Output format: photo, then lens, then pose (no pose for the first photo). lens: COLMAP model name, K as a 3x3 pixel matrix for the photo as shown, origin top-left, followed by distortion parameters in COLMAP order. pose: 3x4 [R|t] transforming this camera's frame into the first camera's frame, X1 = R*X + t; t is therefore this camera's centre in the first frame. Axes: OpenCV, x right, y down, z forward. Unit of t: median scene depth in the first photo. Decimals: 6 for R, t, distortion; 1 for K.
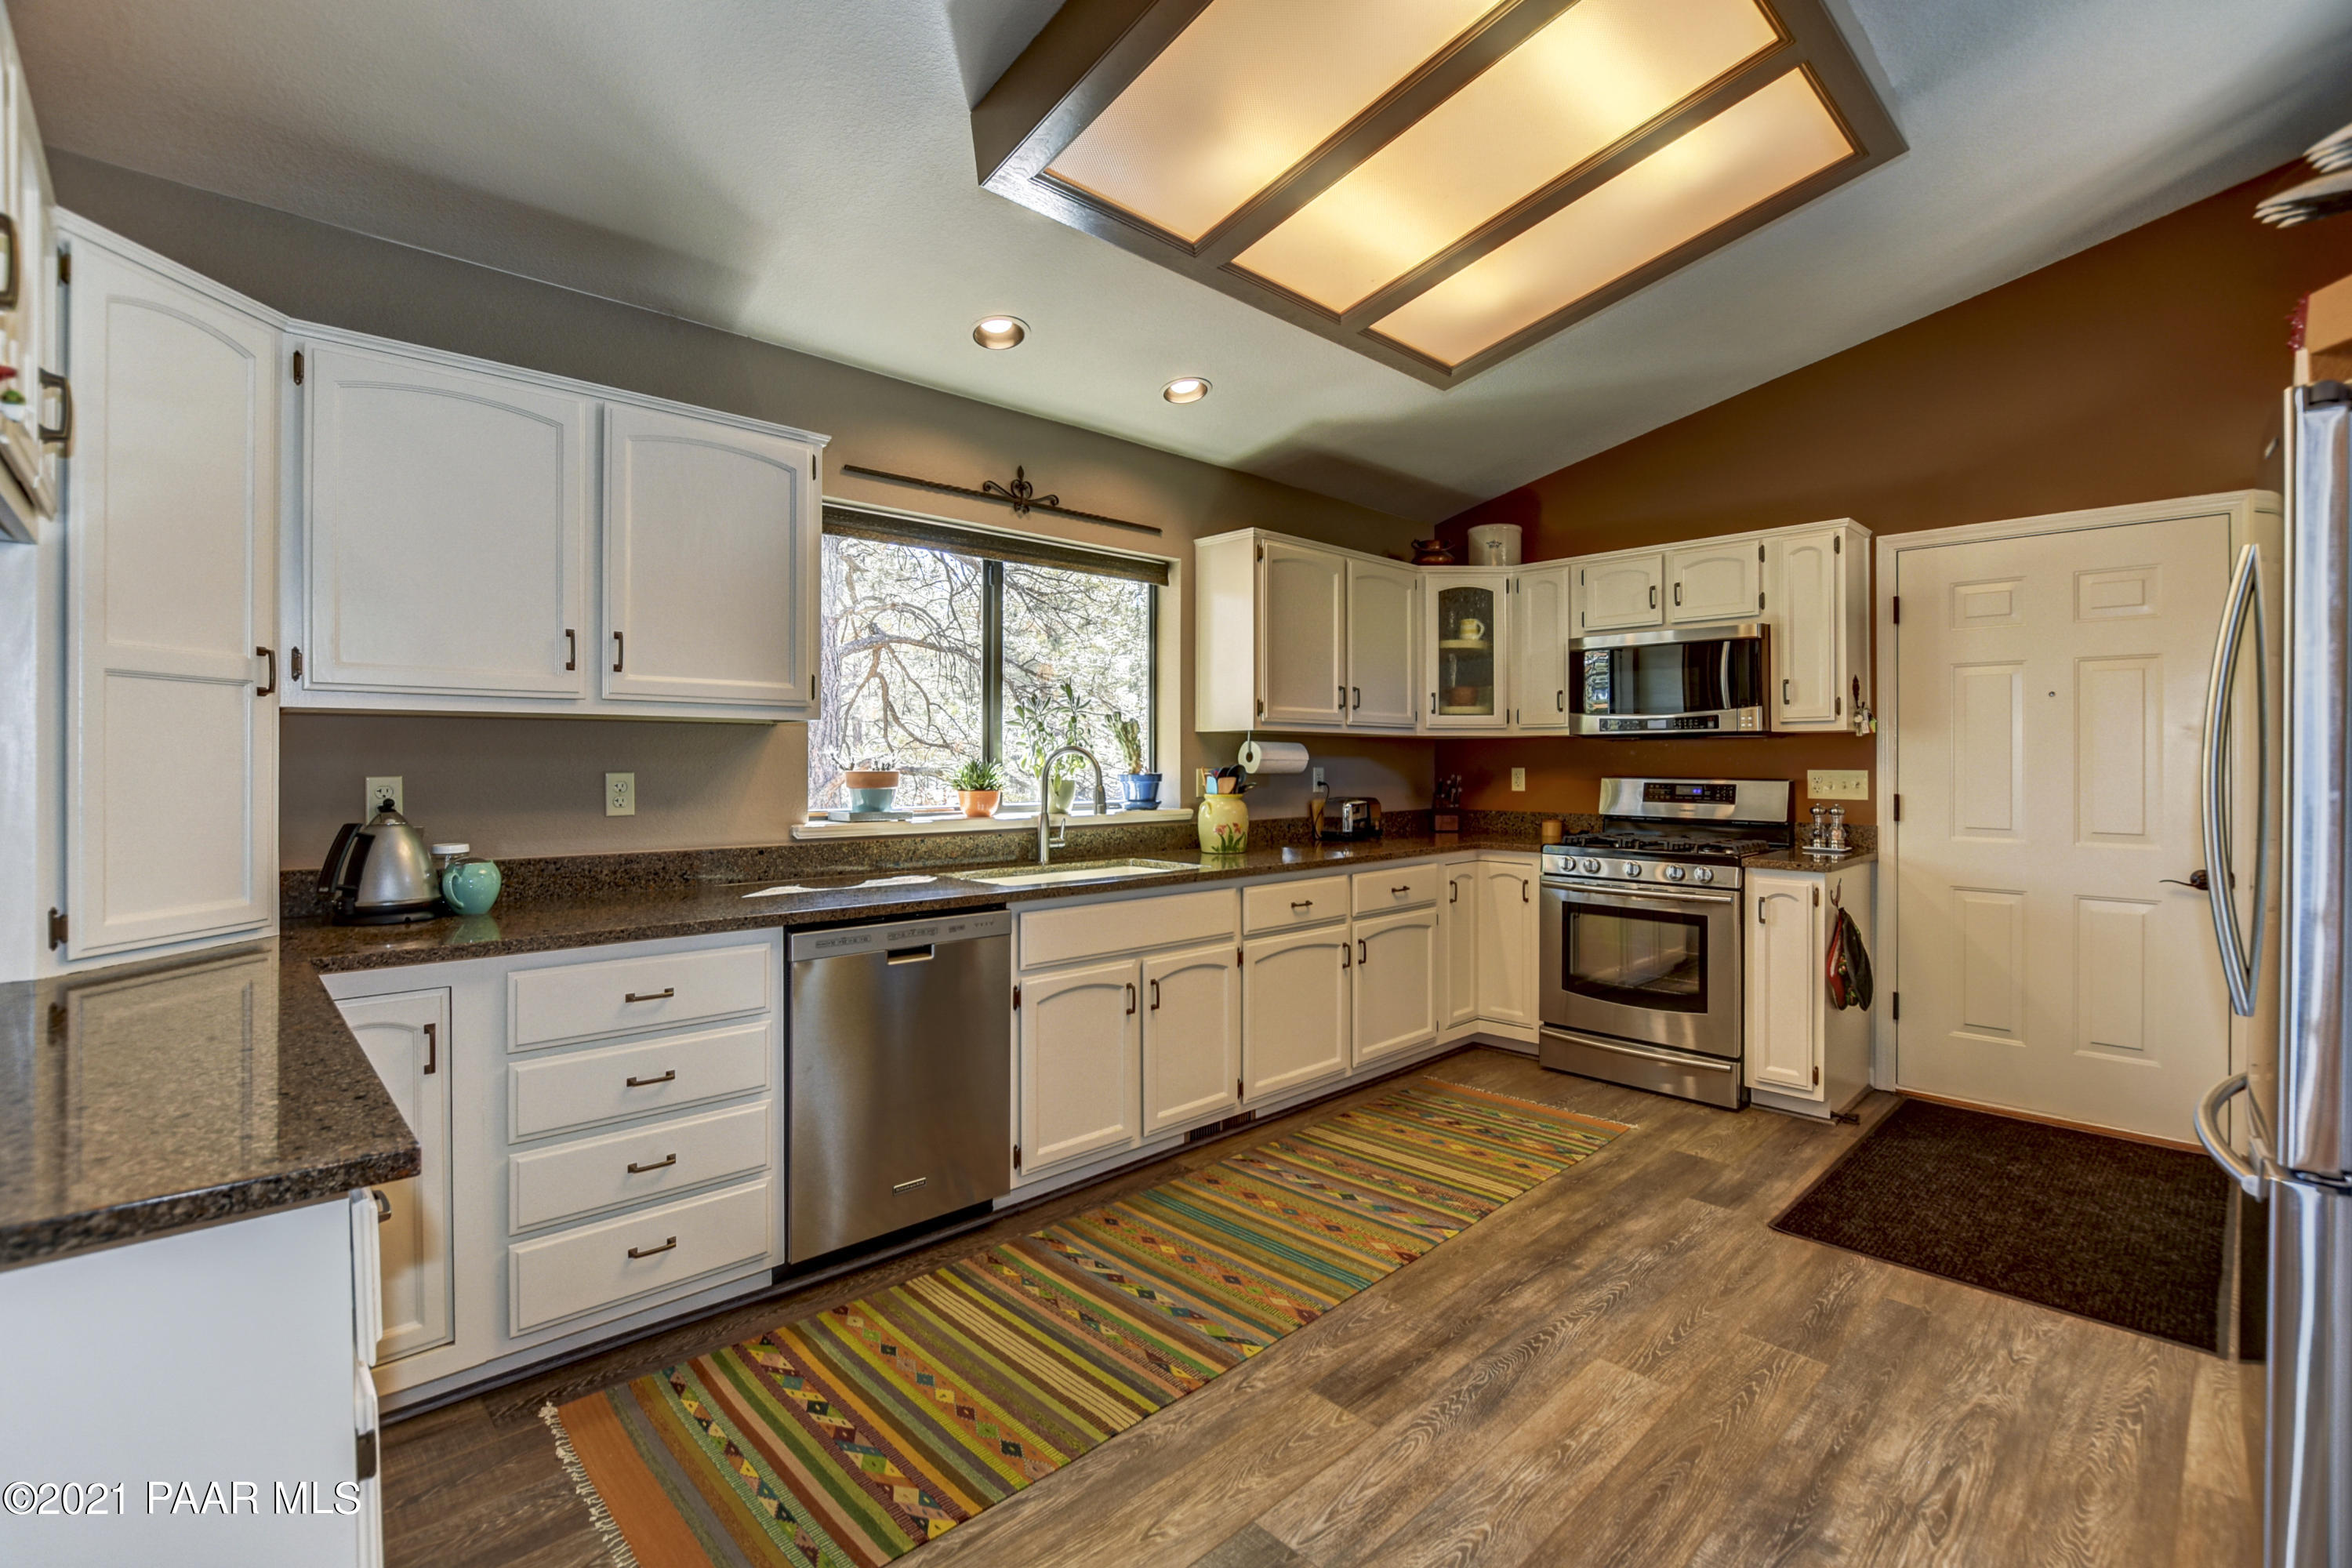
lens RADIAL K [[1045.9, 0, 1177.4], [0, 1045.9, 764.7], [0, 0, 1]] dist [-0.020977, 0.002976]
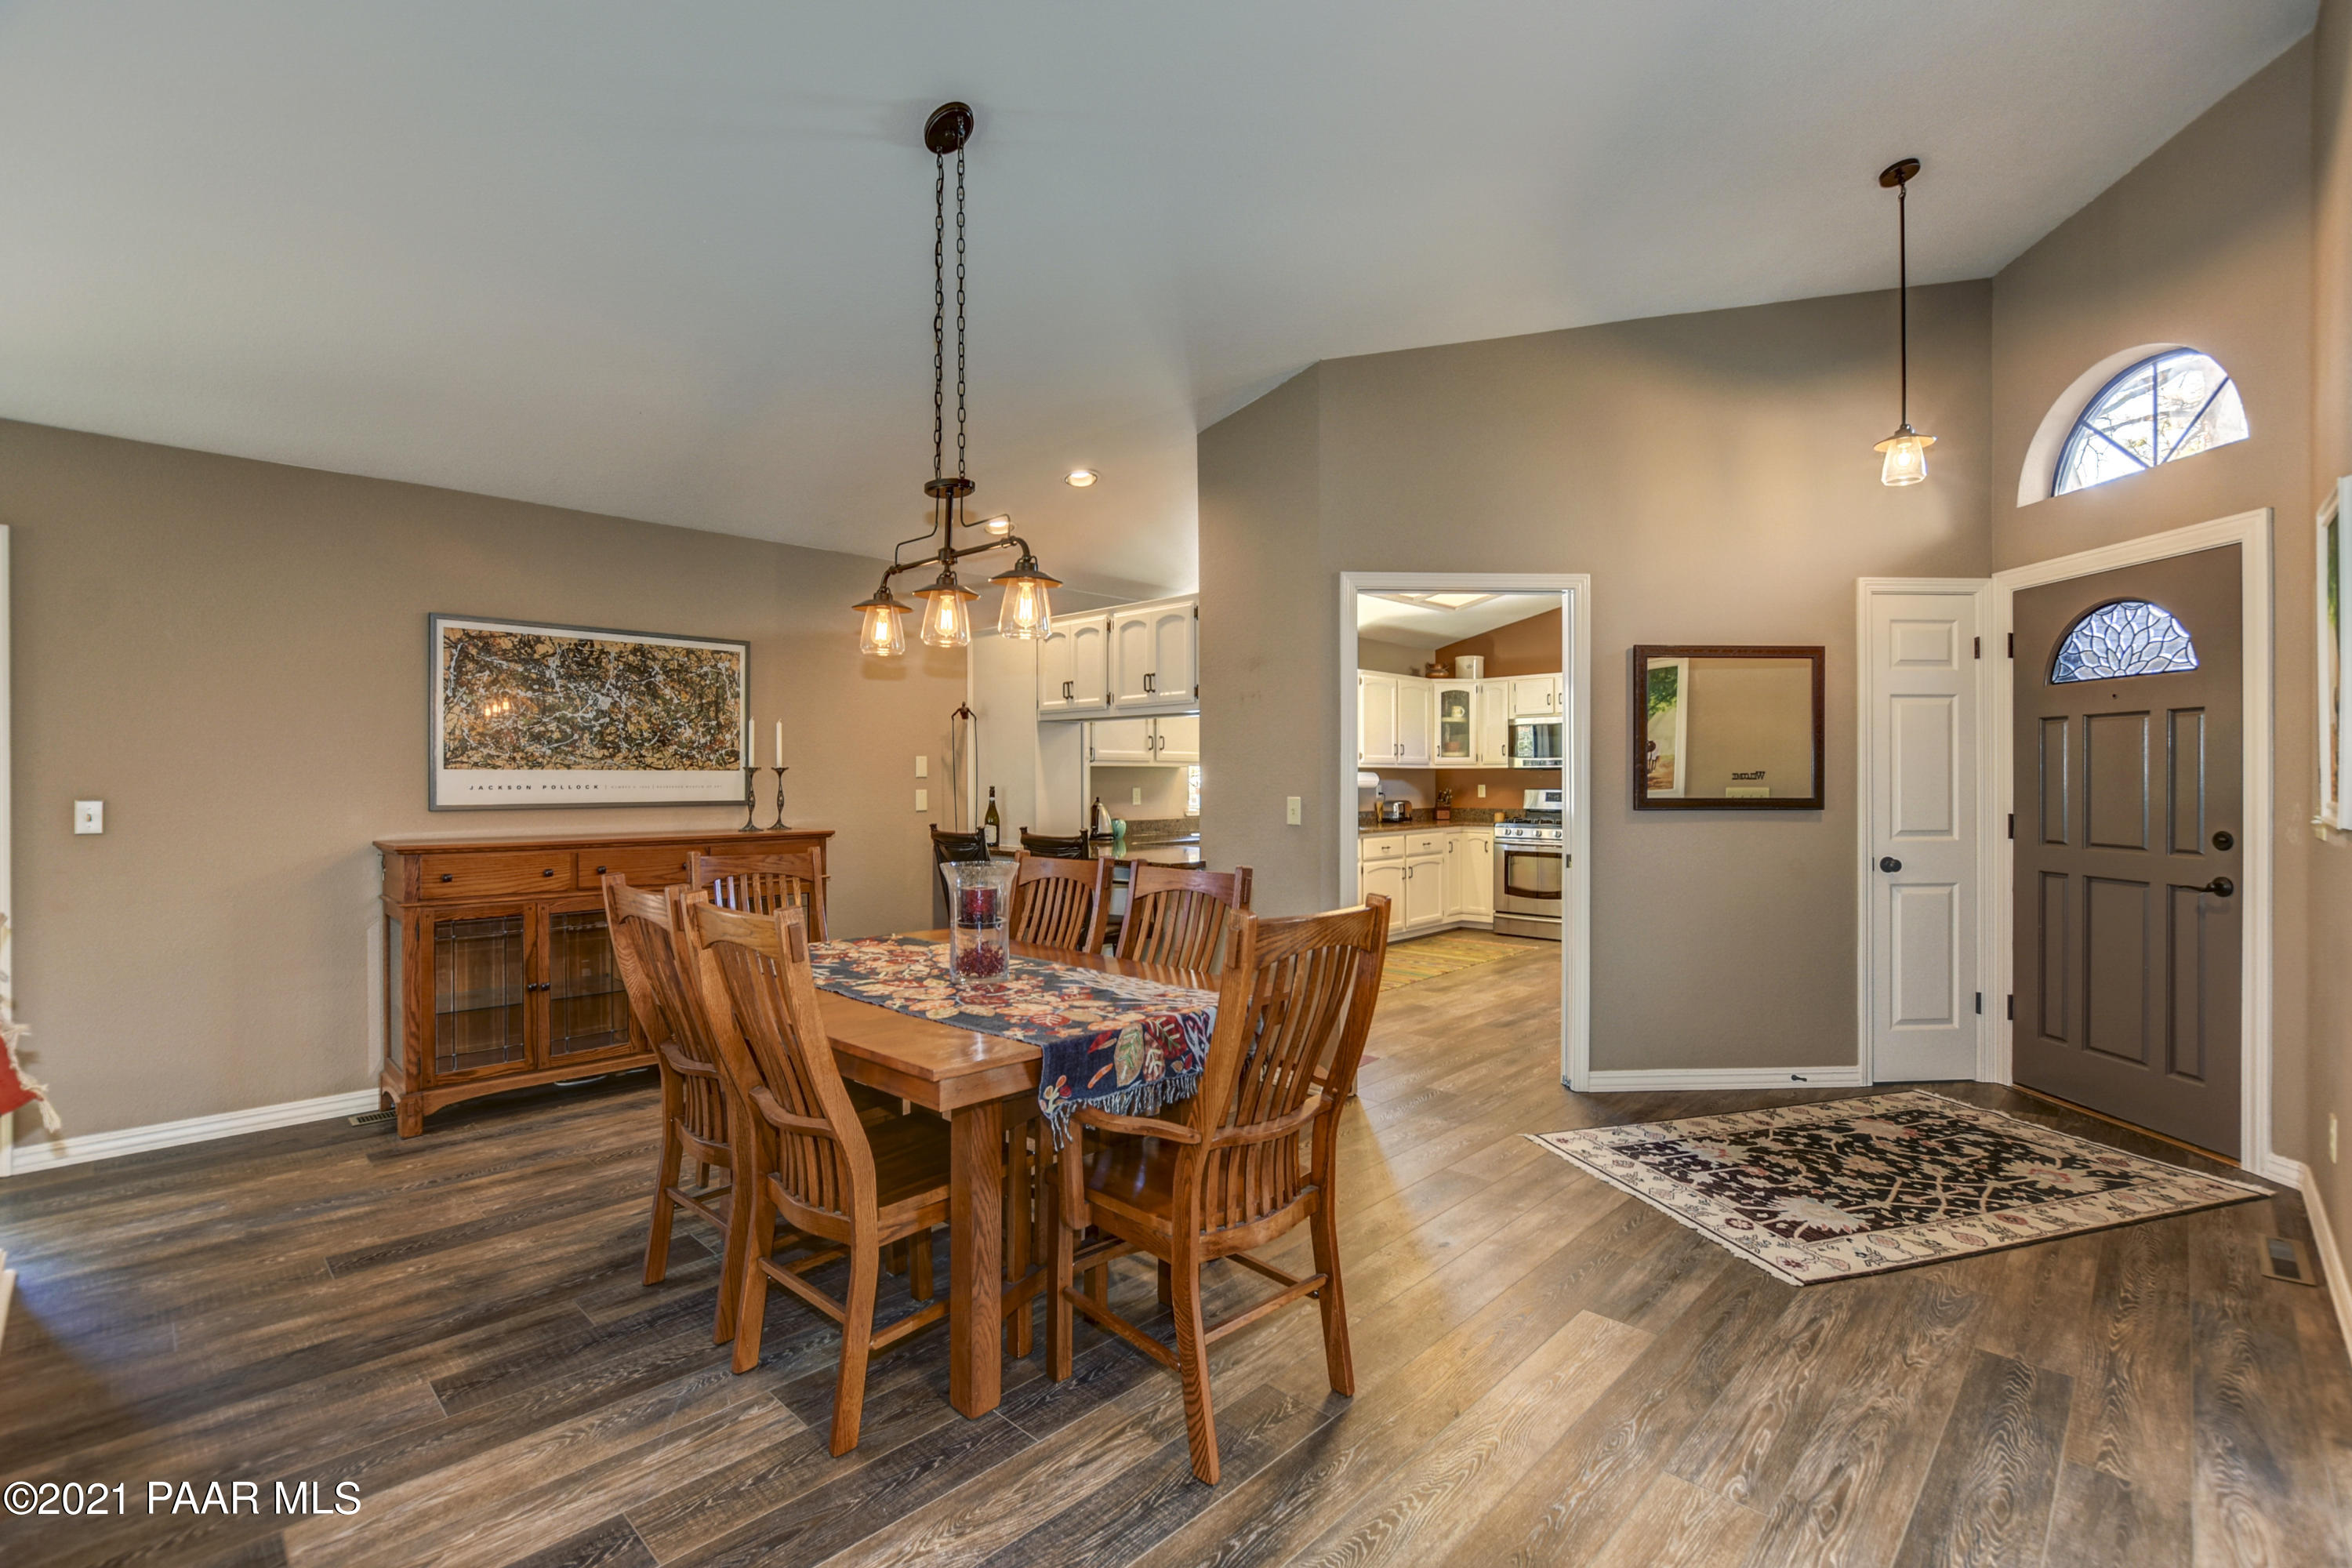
lens RADIAL K [[1045.9, 0, 1173.6], [0, 1045.9, 787.0], [0, 0, 1]] dist [-0.020977, 0.002976]
pose [[0.999252, -0.003865, 0.038483, -0.393113], [0.003711, 0.999985, 0.004073, -0.003275], [-0.038498, -0.003927, 0.999251, -1.121429]]
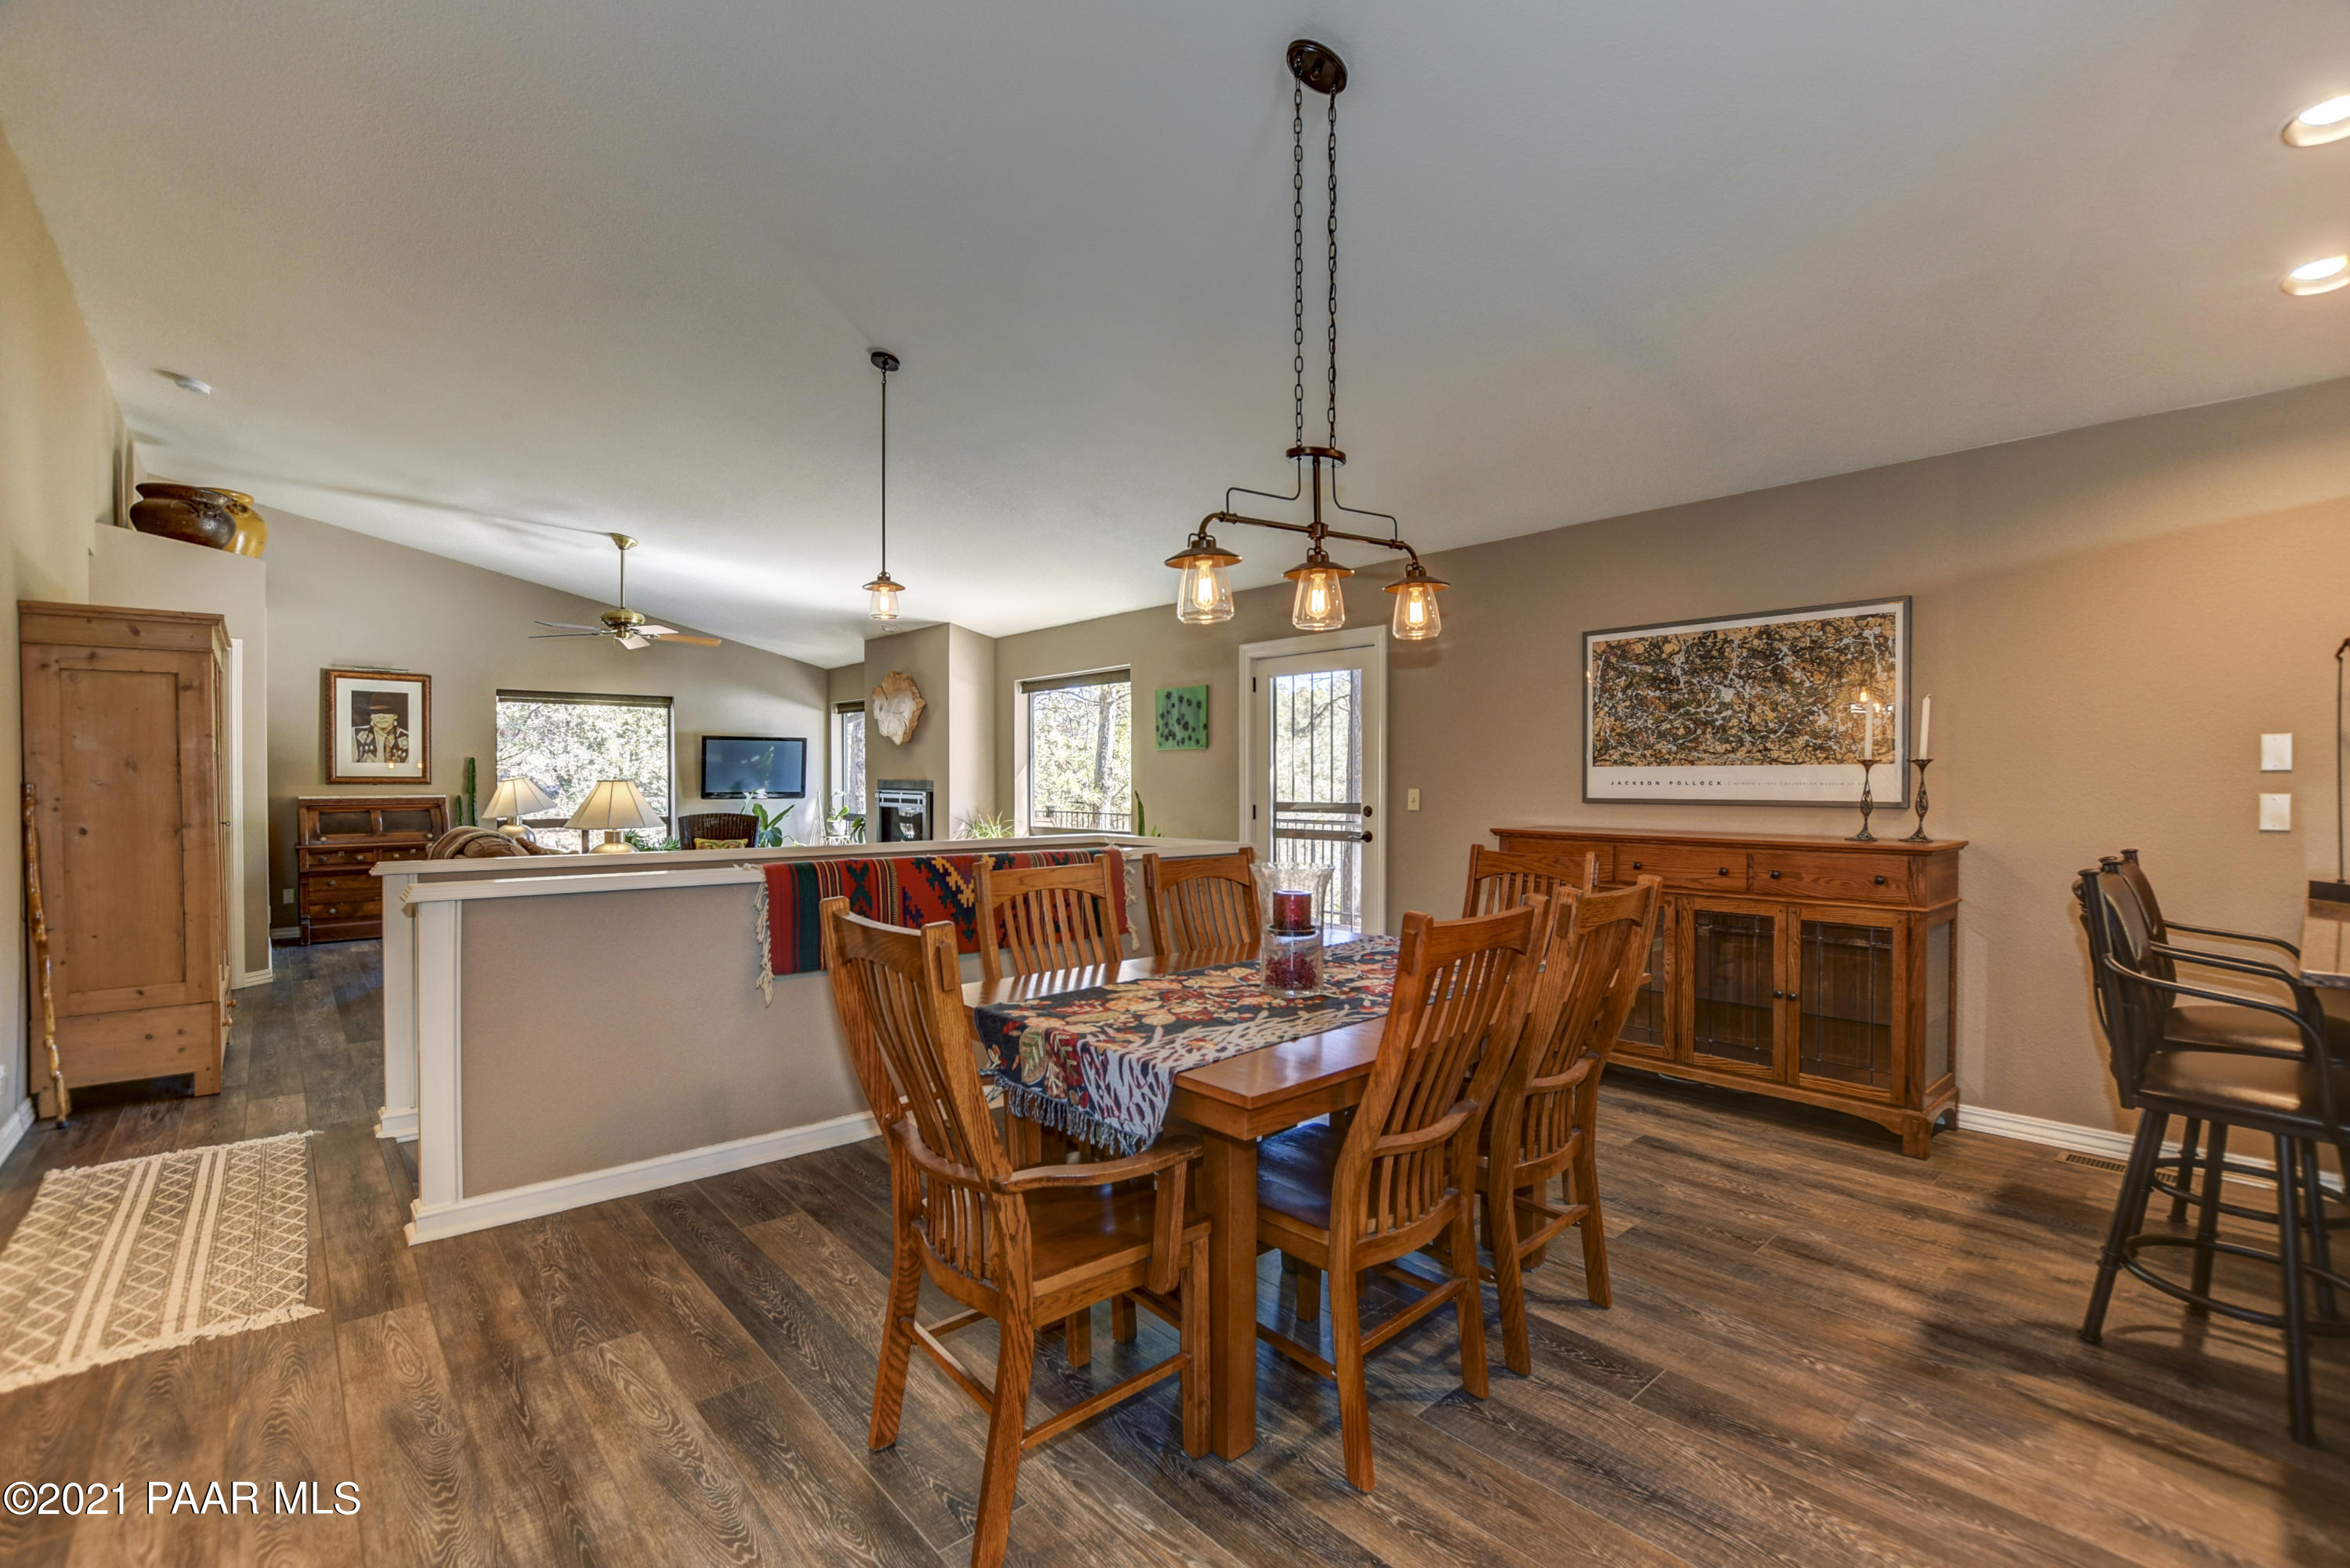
lens RADIAL K [[1044.9, 0, 1196.9], [0, 1044.9, 794.2], [0, 0, 1]] dist [-0.020977, 0.002976]
pose [[-0.028259, 0.009497, -0.999556, 0.159734], [-0.005691, 0.999937, 0.009662, 0.003372], [0.999584, 0.005962, -0.028203, -0.431649]]
